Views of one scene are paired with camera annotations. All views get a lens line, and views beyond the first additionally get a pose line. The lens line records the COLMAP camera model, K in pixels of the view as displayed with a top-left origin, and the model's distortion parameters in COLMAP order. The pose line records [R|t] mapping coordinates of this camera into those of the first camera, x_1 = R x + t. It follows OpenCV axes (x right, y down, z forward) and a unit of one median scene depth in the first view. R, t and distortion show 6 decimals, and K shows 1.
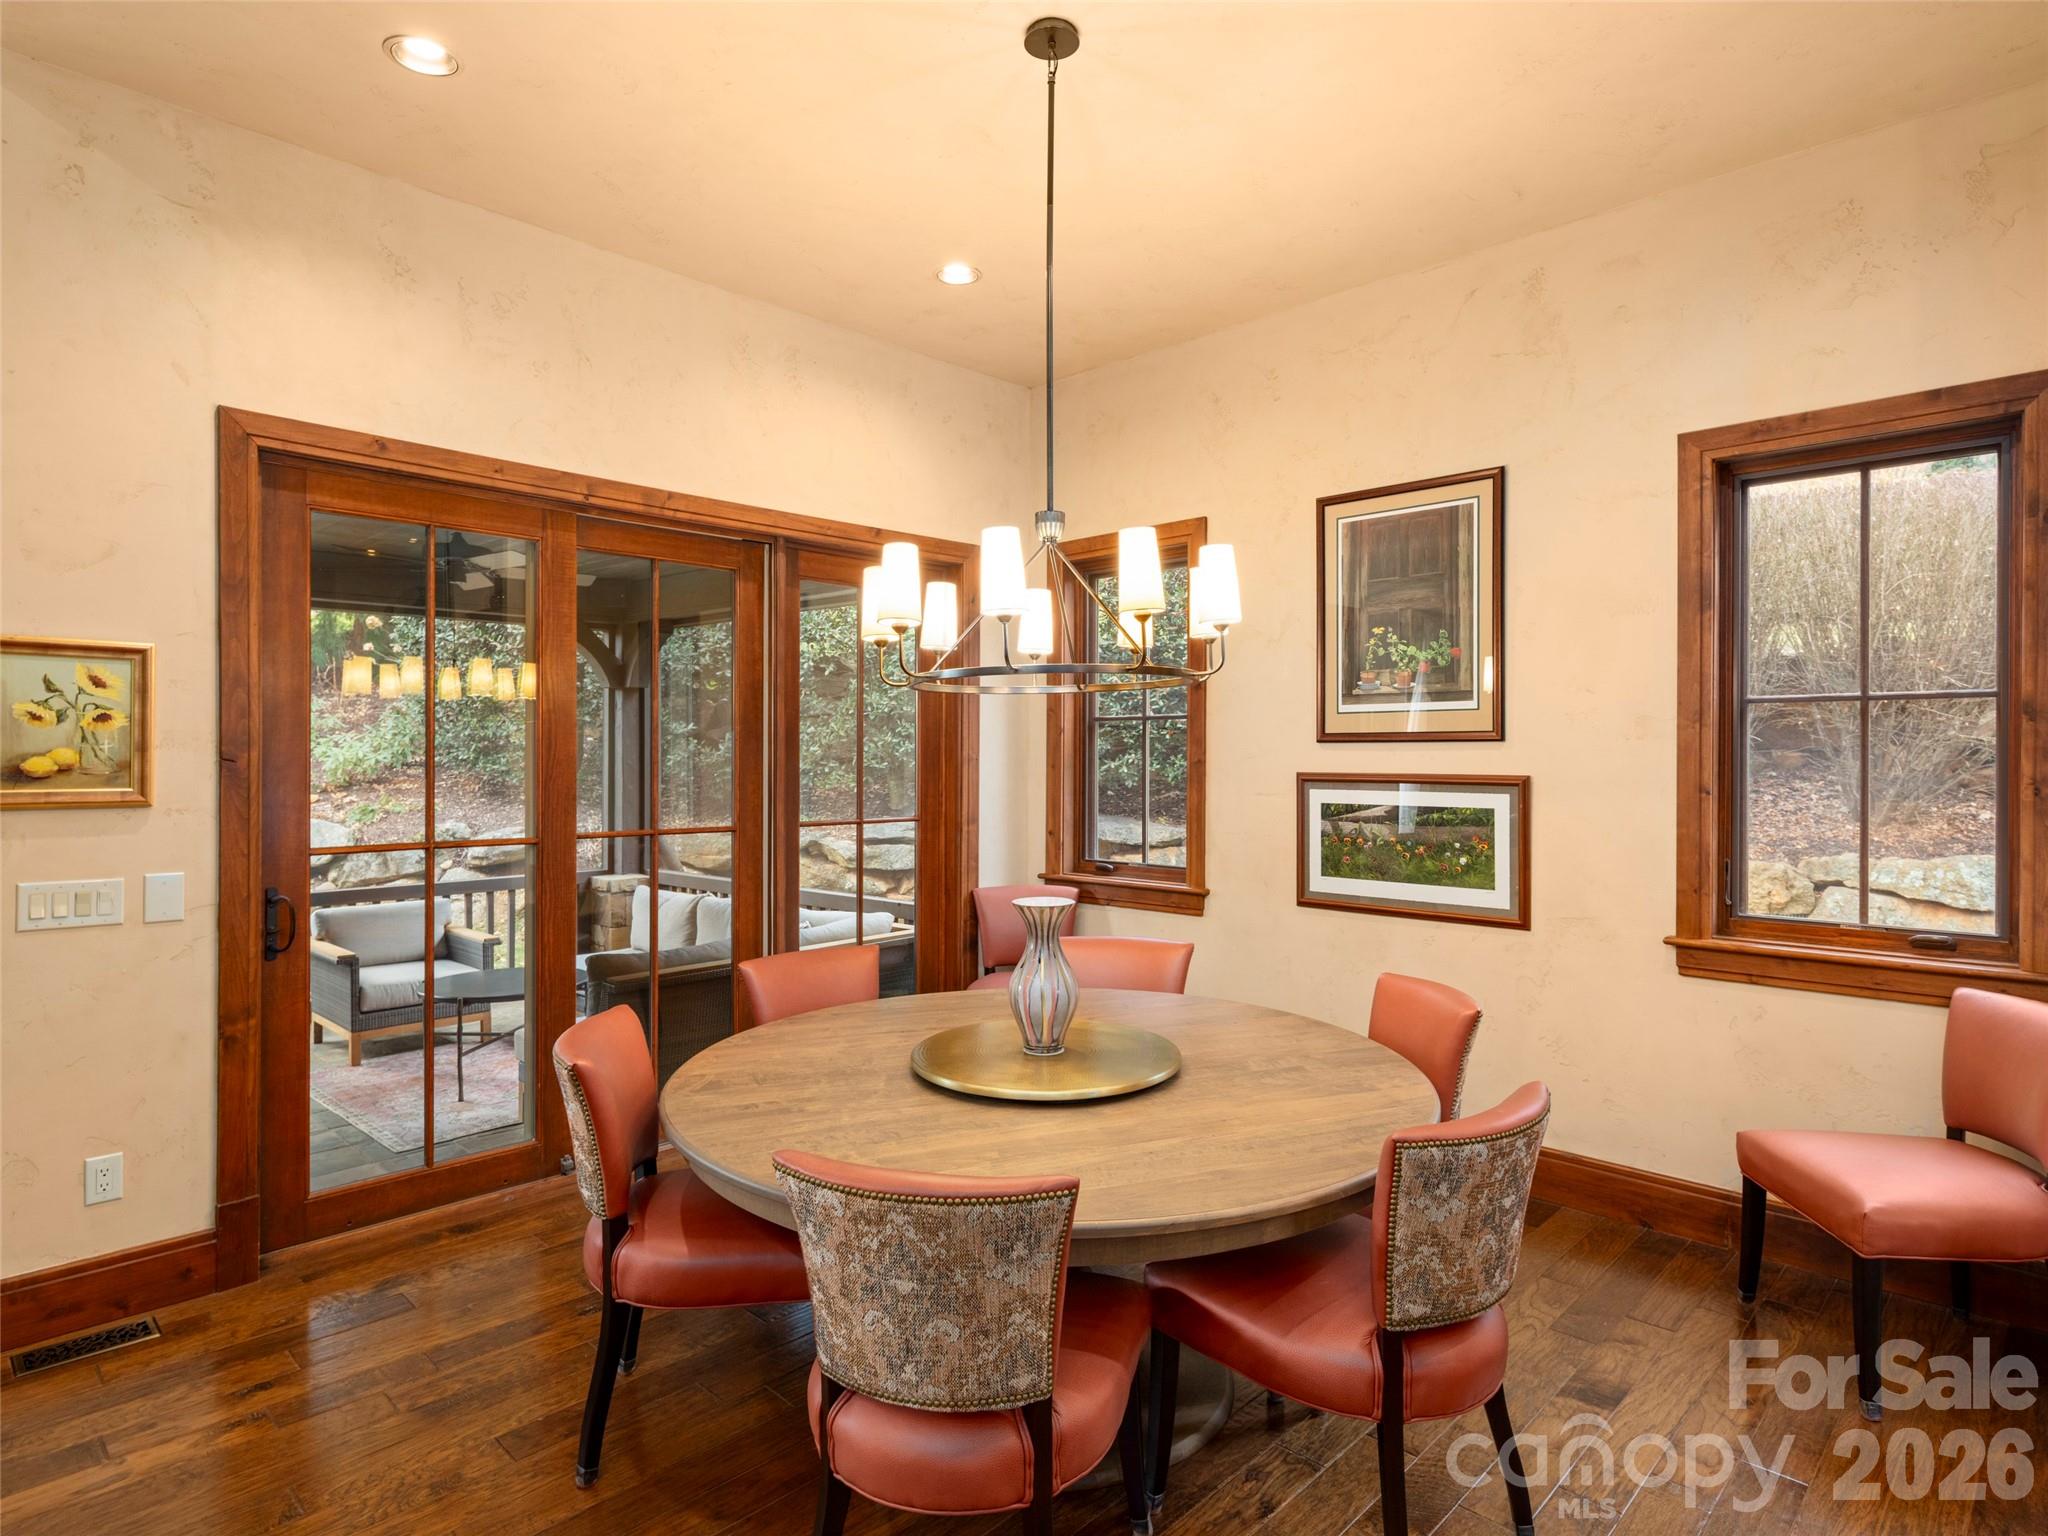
lens RADIAL K [[1124.3, 0, 1030.0], [0, 1124.3, 762.0], [0, 0, 1]] dist [0.005829, -0.002592]
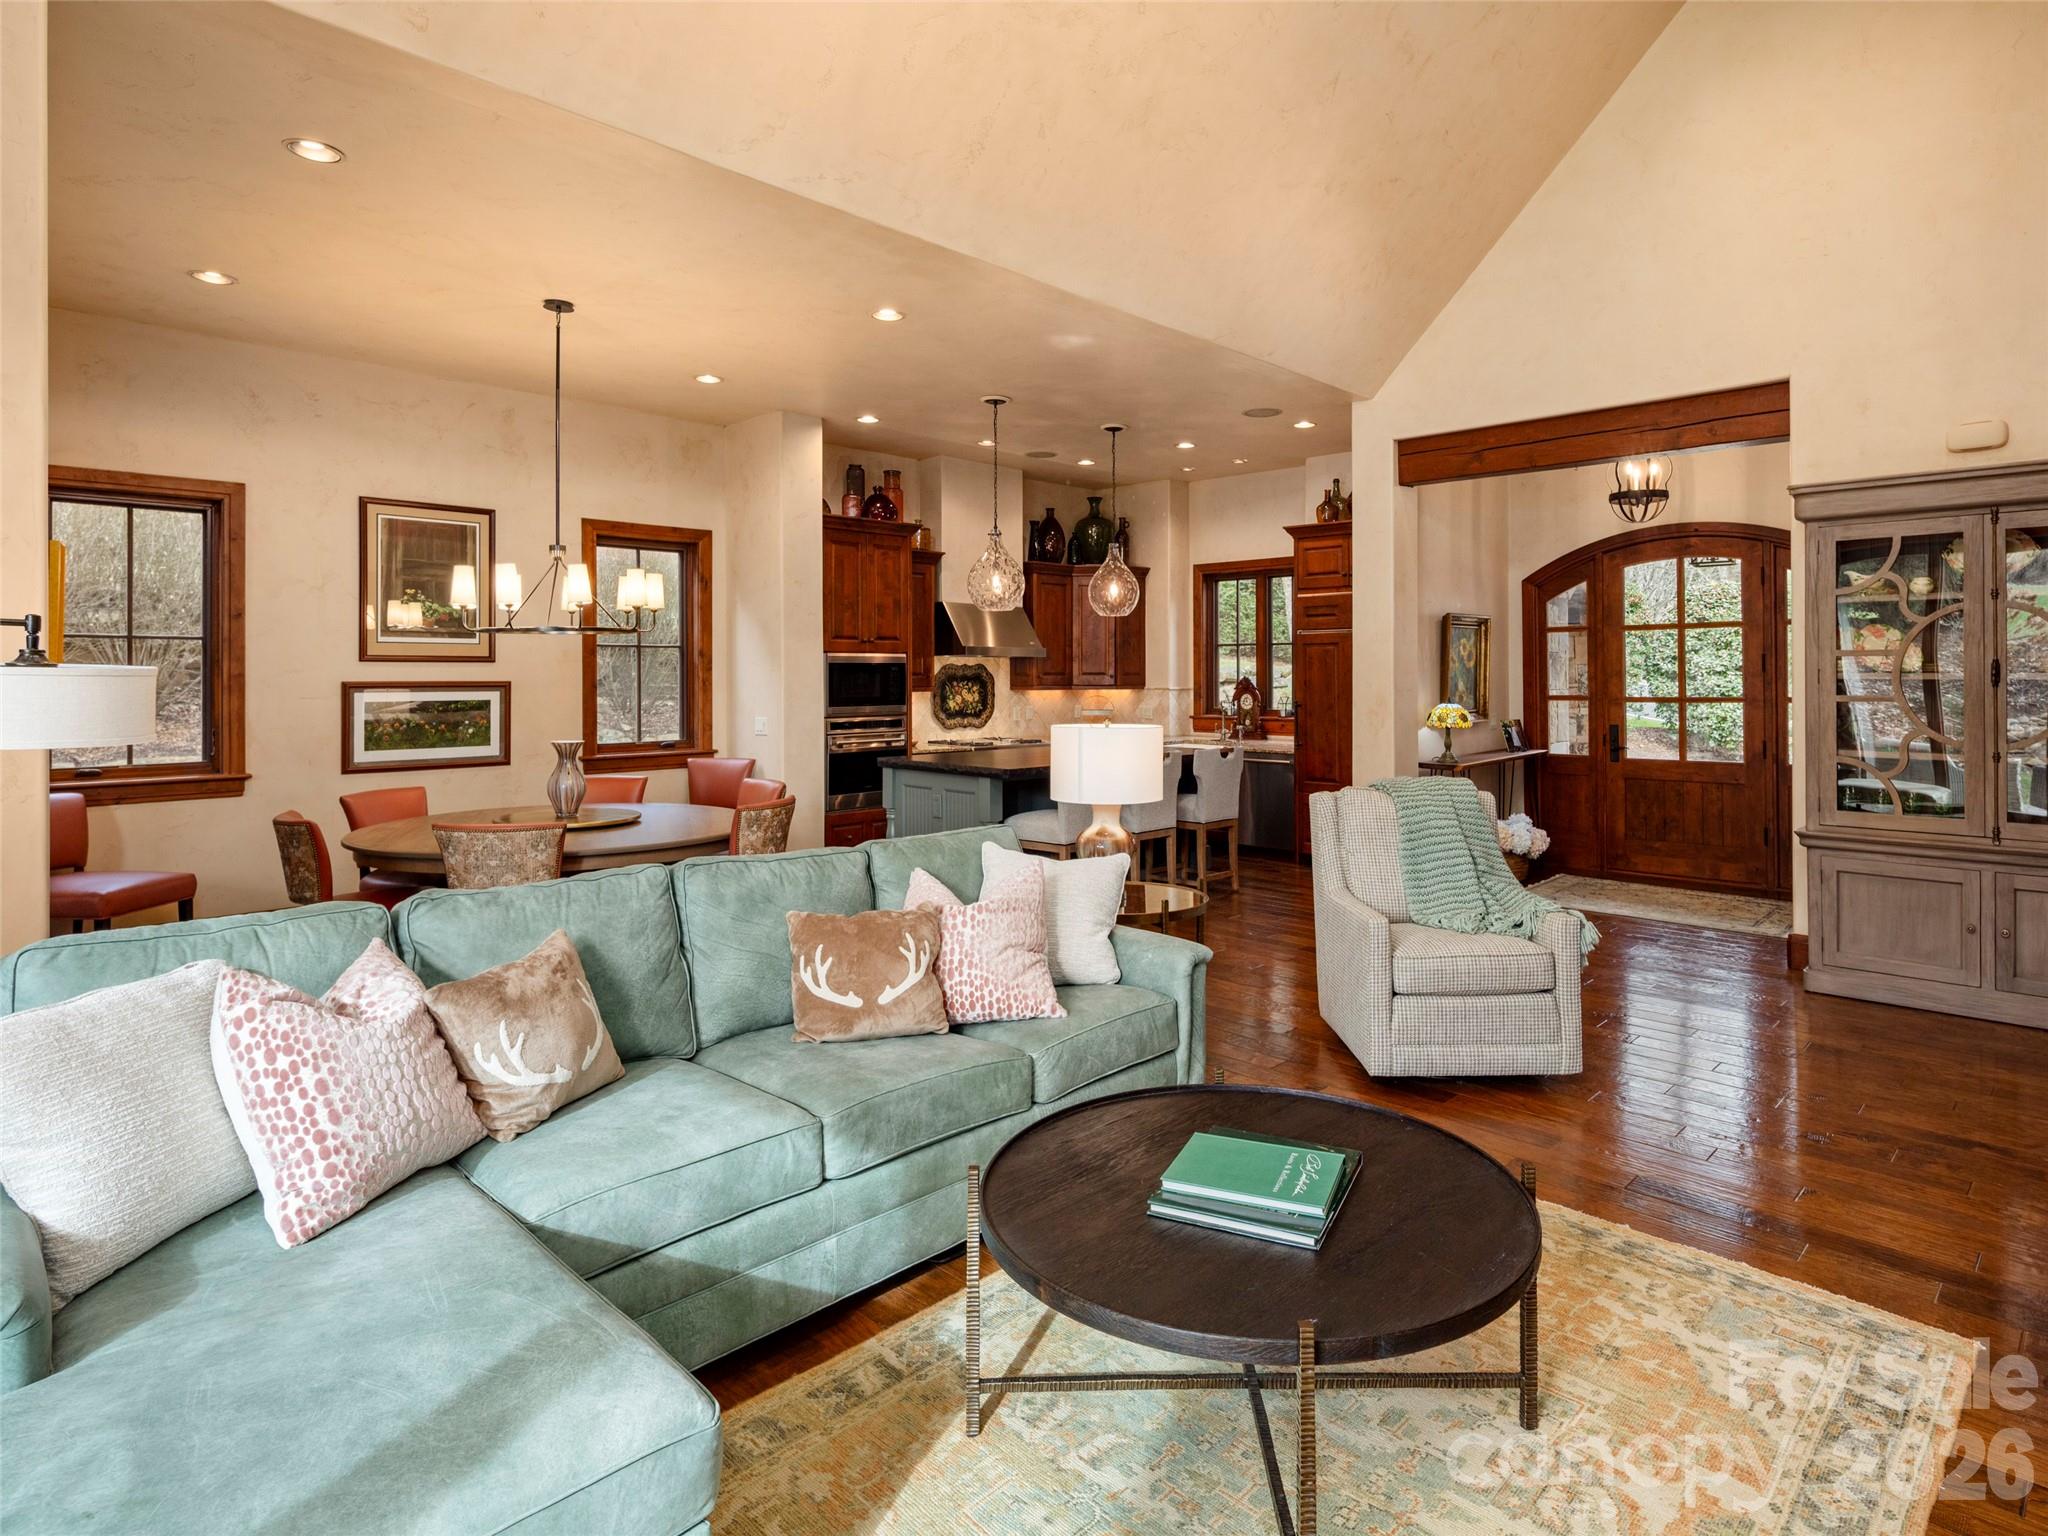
lens RADIAL K [[1124.3, 0, 1102.4], [0, 1124.3, 671.6], [0, 0, 1]] dist [0.005829, -0.002592]
pose [[-0.010534, 0.003246, 0.999939, -0.691016], [0.007592, 0.999966, -0.003166, 0.004934], [-0.999916, 0.007558, -0.010558, 0.023587]]
